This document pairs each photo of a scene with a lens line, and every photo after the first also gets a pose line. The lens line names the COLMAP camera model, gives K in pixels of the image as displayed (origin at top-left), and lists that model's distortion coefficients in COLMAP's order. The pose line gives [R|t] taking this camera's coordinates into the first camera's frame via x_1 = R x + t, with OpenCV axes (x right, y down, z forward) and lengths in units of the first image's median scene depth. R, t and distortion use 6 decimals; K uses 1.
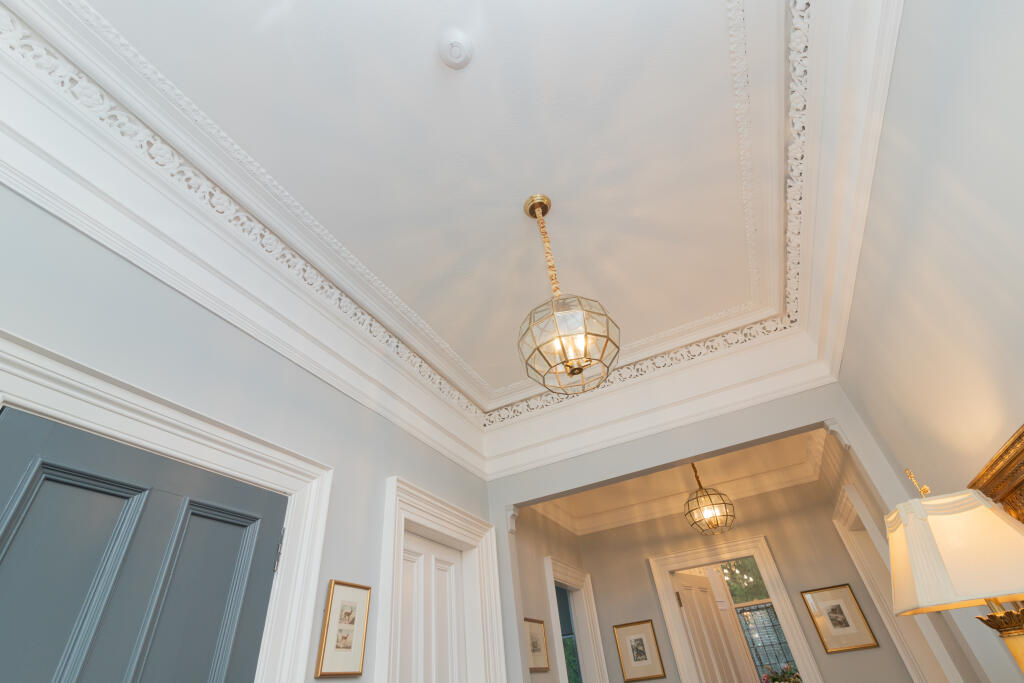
lens RADIAL K [[463.8, 0, 514.0], [0, 463.8, 342.0], [0, 0, 1]] dist [0.004584, 0.000632]
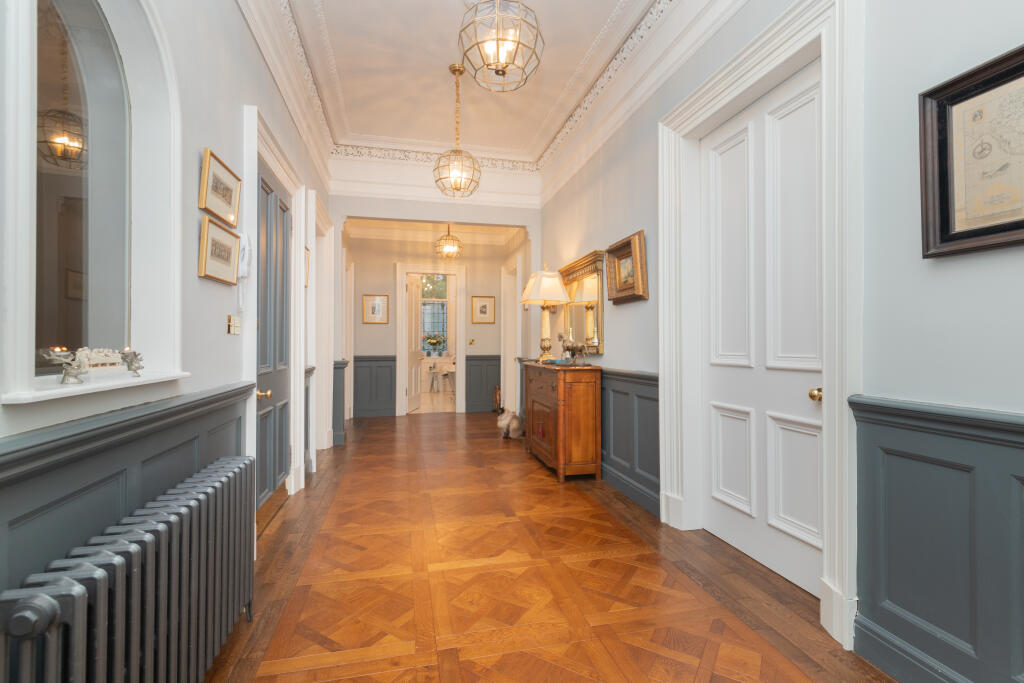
lens RADIAL K [[463.8, 0, 514.0], [0, 463.8, 342.0], [0, 0, 1]] dist [0.004584, 0.000632]
pose [[0.772560, 0.109968, 0.625346, -0.434312], [-0.446571, 0.794232, 0.412032, -0.176349], [-0.451359, -0.597581, 0.662700, -0.460858]]
